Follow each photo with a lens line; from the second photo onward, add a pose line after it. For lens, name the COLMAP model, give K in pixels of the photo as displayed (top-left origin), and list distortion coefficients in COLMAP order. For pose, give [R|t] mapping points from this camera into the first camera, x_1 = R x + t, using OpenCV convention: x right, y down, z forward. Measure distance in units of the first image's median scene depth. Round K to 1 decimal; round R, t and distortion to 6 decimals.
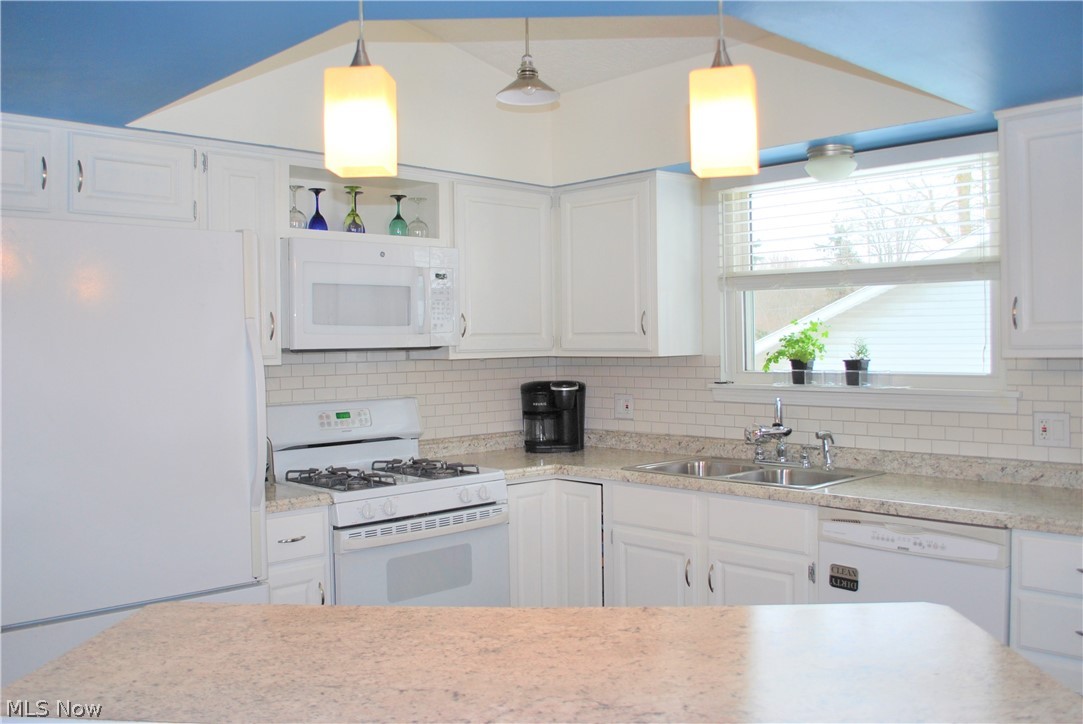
lens RADIAL K [[989.5, 0, 541.5], [0, 989.5, 362.0], [0, 0, 1]] dist [-0.062171, -0.001980]
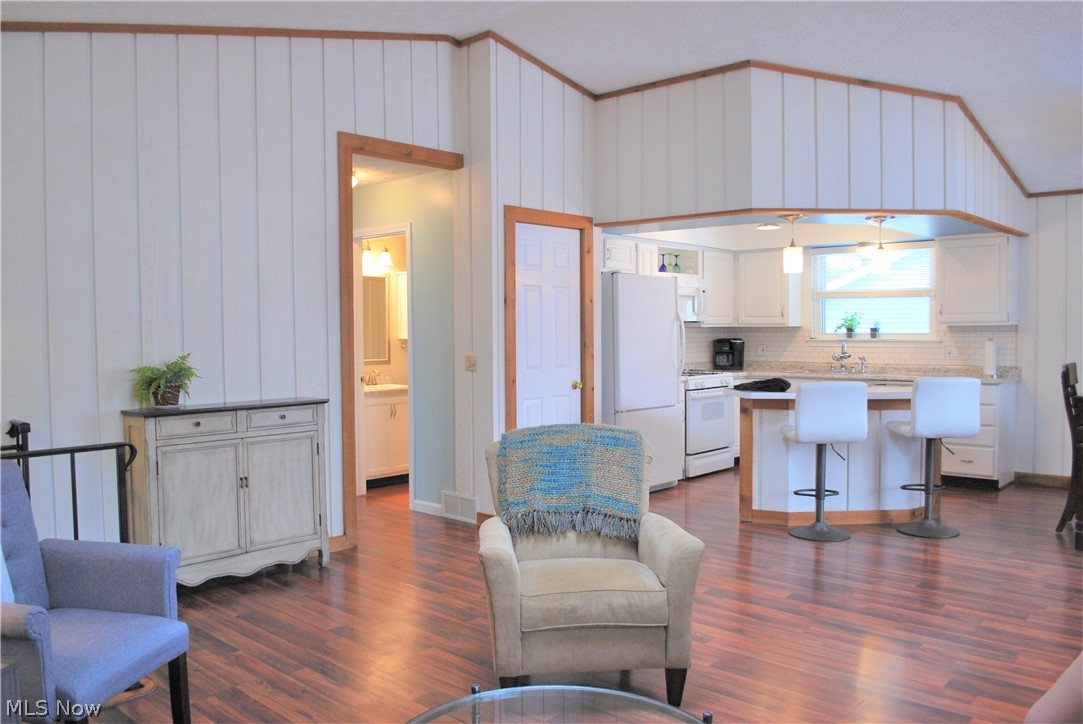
lens RADIAL K [[860.4, 0, 541.1], [0, 860.4, 357.2], [0, 0, 1]] dist [-0.082412, 0.008305]
pose [[0.997924, 0.008646, 0.063817, -0.632182], [-0.009239, 0.999917, 0.008996, 0.058039], [-0.063734, -0.009567, 0.997921, -1.049063]]
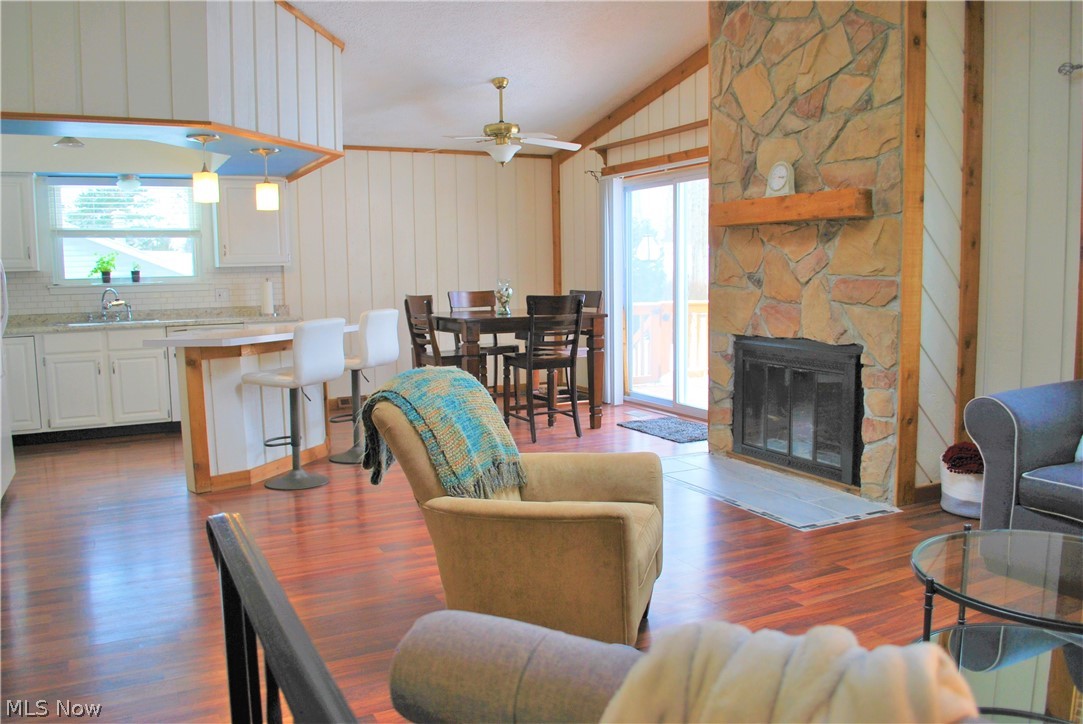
lens RADIAL K [[860.4, 0, 541.1], [0, 860.4, 357.2], [0, 0, 1]] dist [-0.082412, 0.008305]
pose [[0.293439, -0.084417, 0.952243, -1.213534], [0.035954, 0.996363, 0.077248, 0.075362], [-0.955301, 0.011570, 0.295407, -0.440172]]
